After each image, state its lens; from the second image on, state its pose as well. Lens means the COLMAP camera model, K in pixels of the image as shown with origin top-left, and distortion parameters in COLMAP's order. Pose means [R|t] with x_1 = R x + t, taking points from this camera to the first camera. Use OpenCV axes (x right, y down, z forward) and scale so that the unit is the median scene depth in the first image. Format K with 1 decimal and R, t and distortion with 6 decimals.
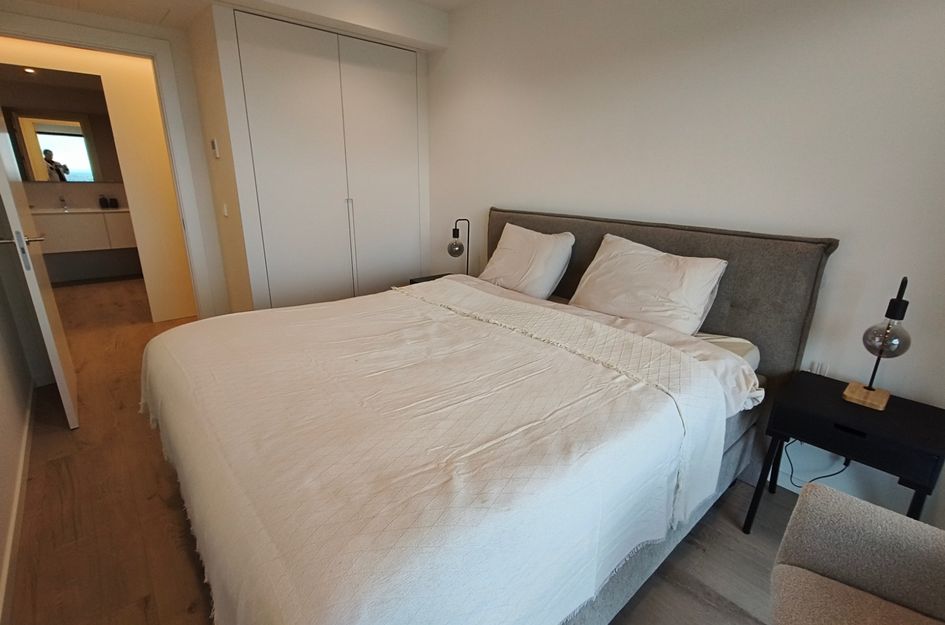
lens RADIAL K [[444.3, 0, 478.9], [0, 444.3, 311.5], [0, 0, 1]] dist [0.003178, 0.000930]
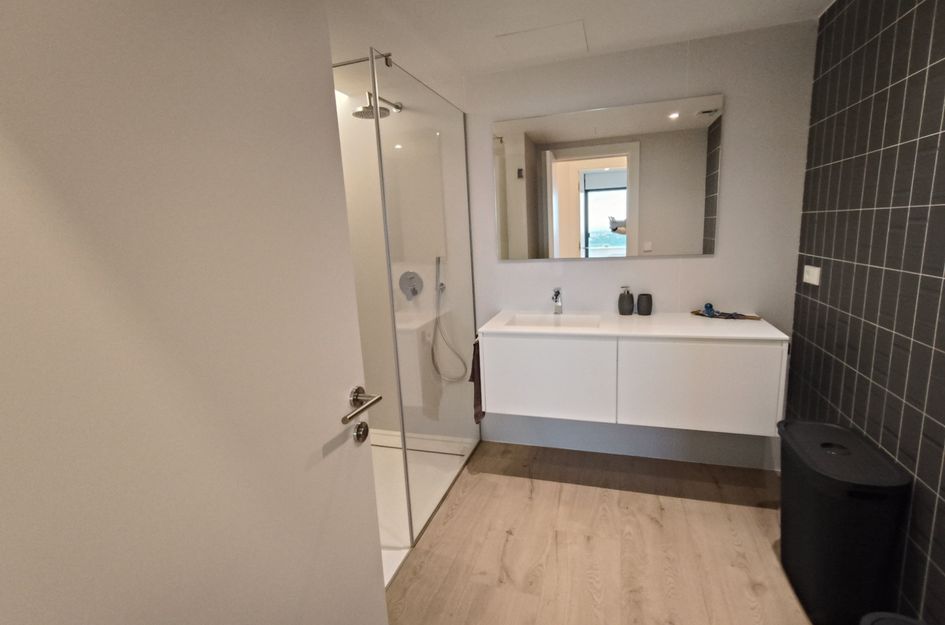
lens RADIAL K [[444.3, 0, 478.9], [0, 444.3, 311.5], [0, 0, 1]] dist [0.003178, 0.000930]
pose [[0.517596, 0.110607, -0.848446, -0.483225], [-0.200005, 0.979778, 0.005715, -0.198975], [0.831921, 0.166736, 0.529252, 0.574320]]
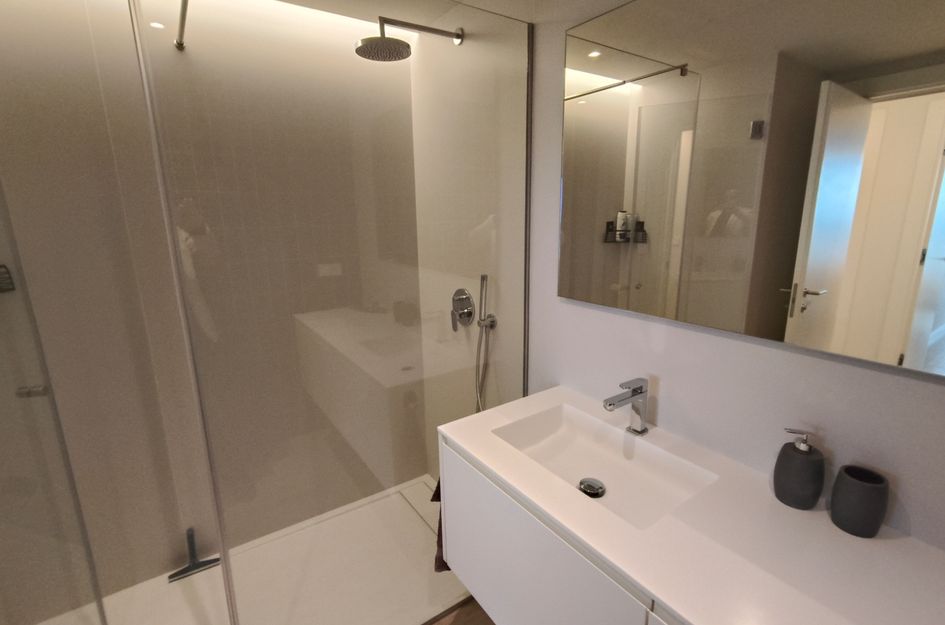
lens RADIAL K [[449.6, 0, 484.2], [0, 449.6, 308.3], [0, 0, 1]] dist [0.000970, 0.000660]
pose [[-0.135193, 0.194403, -0.971561, -0.640640], [-0.296002, 0.927859, 0.226848, -0.308552], [0.945572, 0.318252, -0.067896, 0.849914]]
